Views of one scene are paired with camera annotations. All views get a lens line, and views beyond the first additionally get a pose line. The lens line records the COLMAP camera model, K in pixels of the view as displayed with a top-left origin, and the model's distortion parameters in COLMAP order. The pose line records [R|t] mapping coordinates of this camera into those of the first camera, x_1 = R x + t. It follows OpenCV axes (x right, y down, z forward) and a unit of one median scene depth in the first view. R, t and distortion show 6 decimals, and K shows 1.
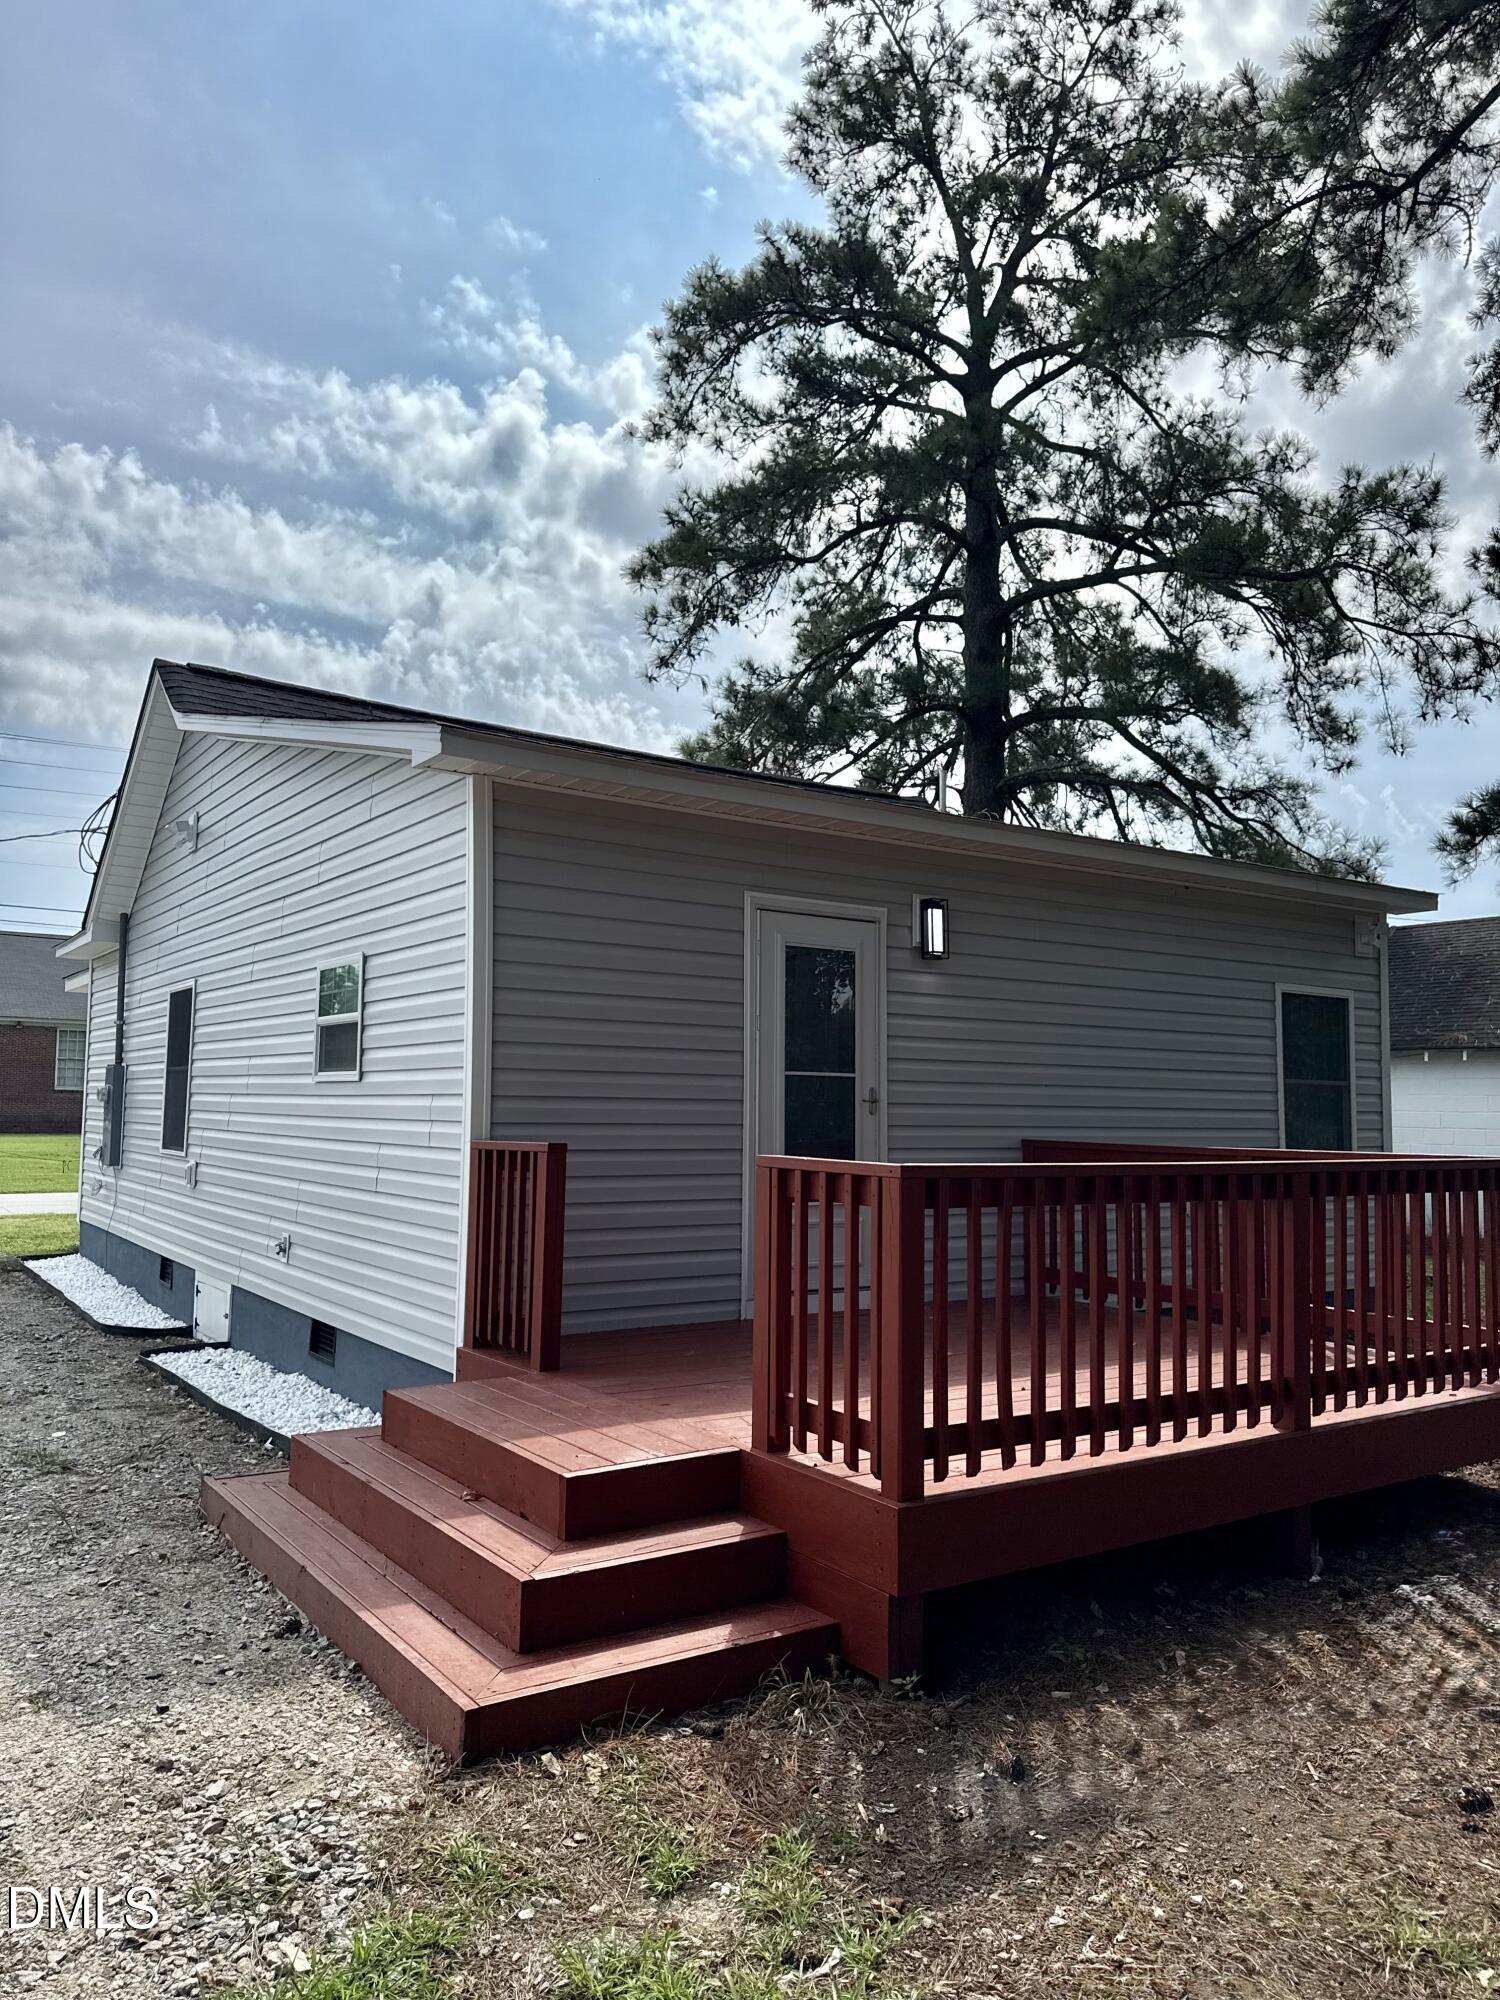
lens RADIAL K [[1420.5, 0, 748.5], [0, 1420.5, 1005.9], [0, 0, 1]] dist [0.081013, -0.106334]
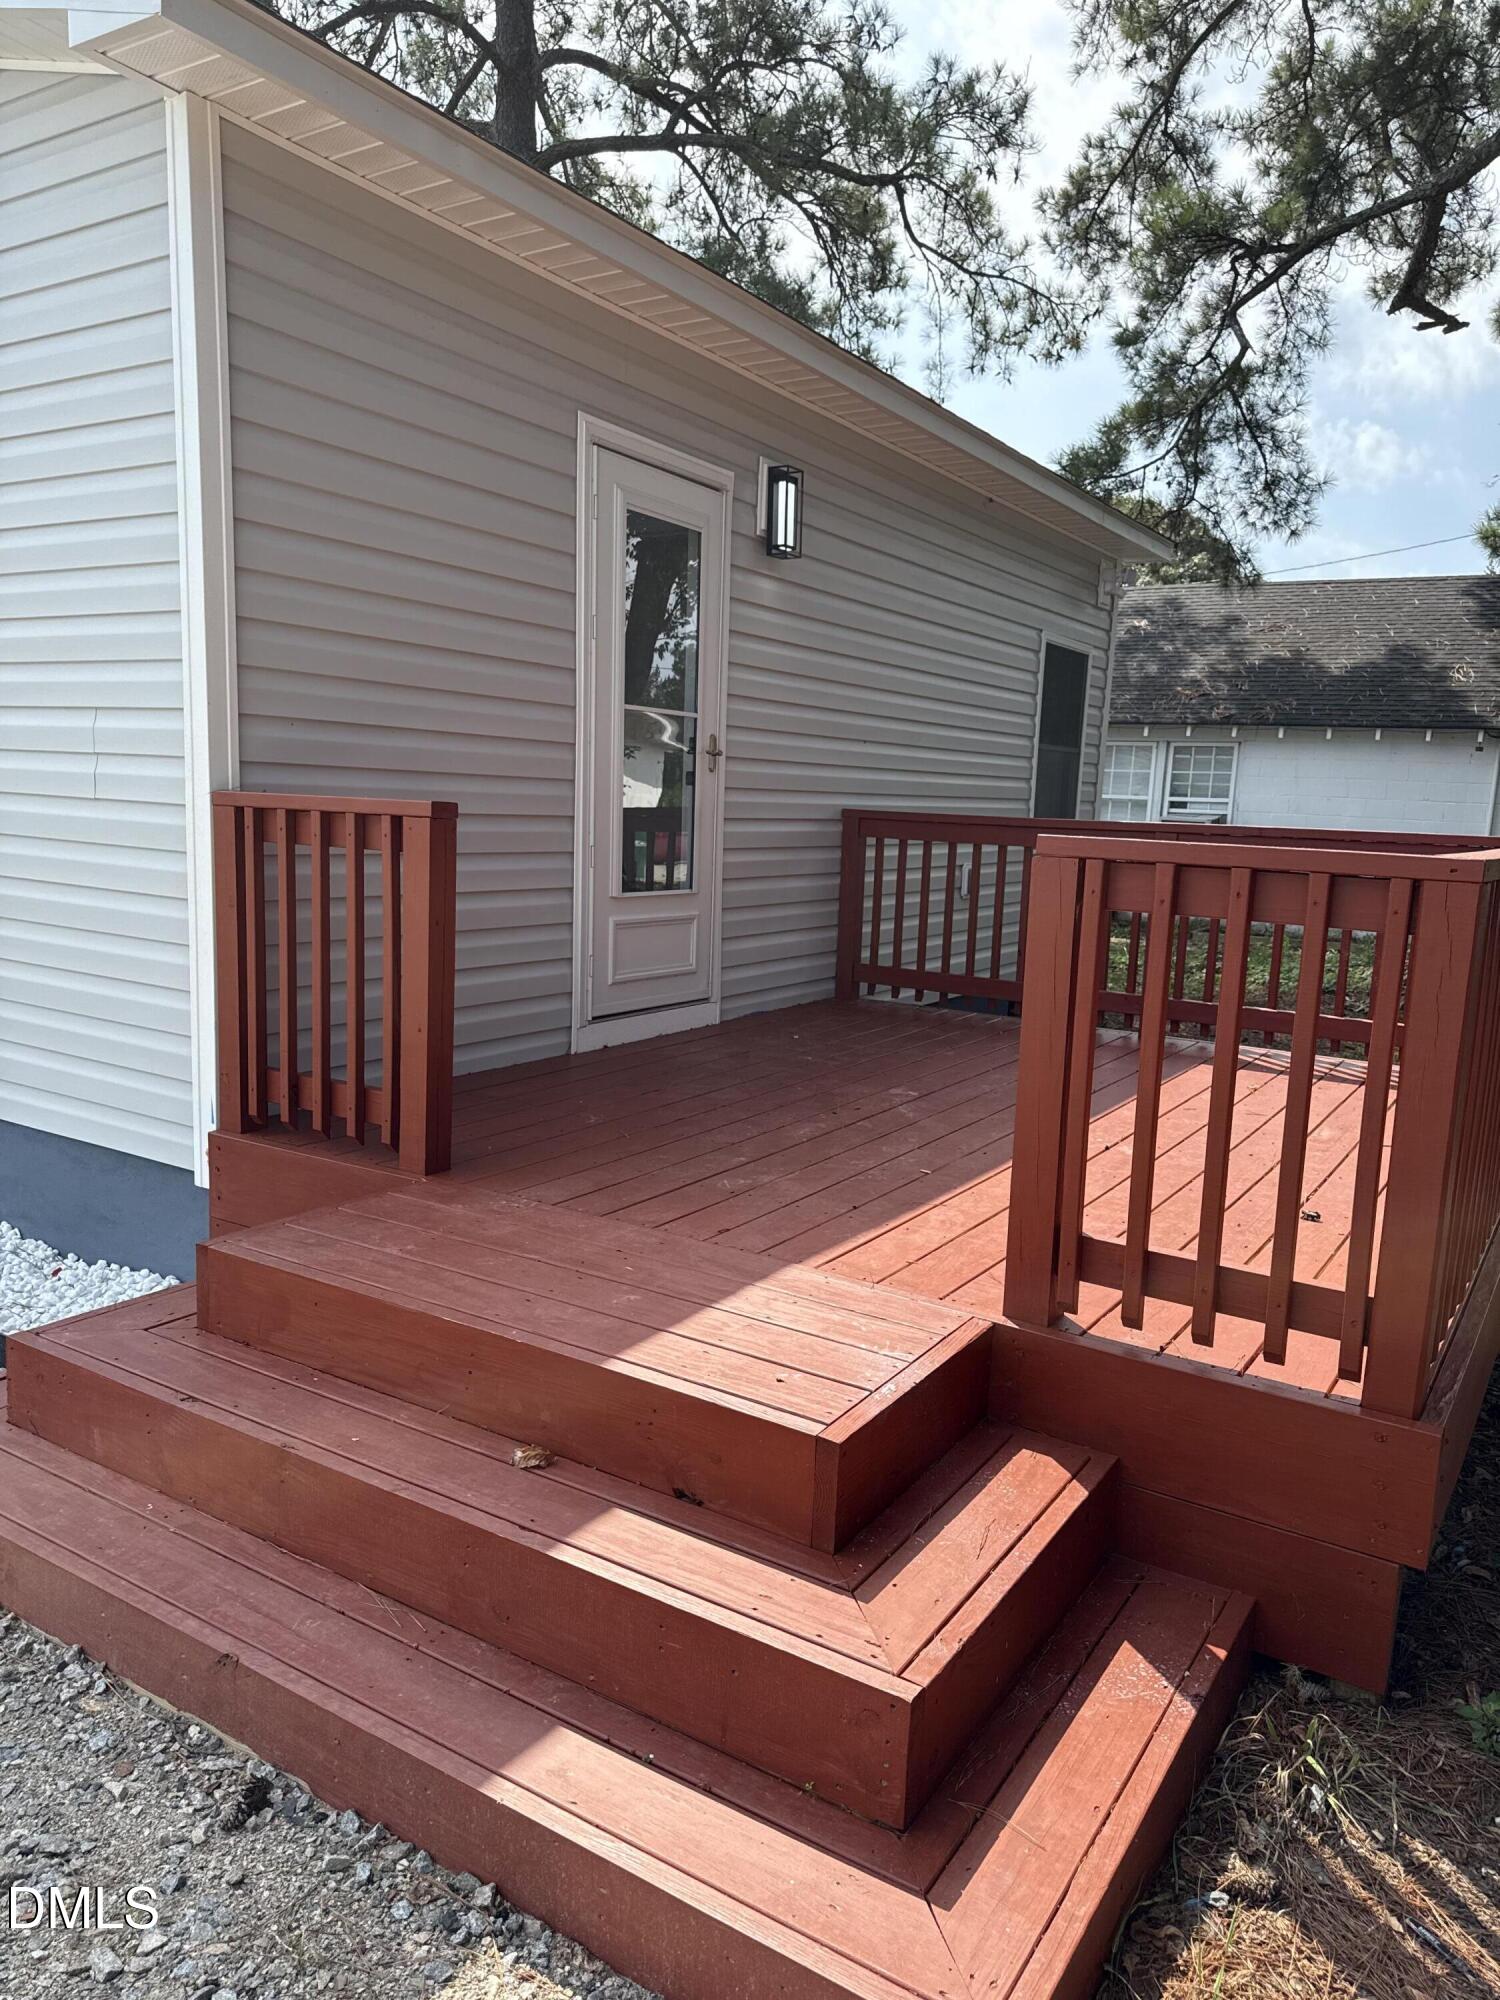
lens RADIAL K [[1420.5, 0, 748.5], [0, 1420.5, 1005.9], [0, 0, 1]] dist [0.081013, -0.106334]
pose [[0.916646, -0.036553, 0.398024, -0.073234], [-0.056146, 0.974161, 0.218766, 0.012693], [-0.395736, -0.222879, 0.890909, 0.119359]]
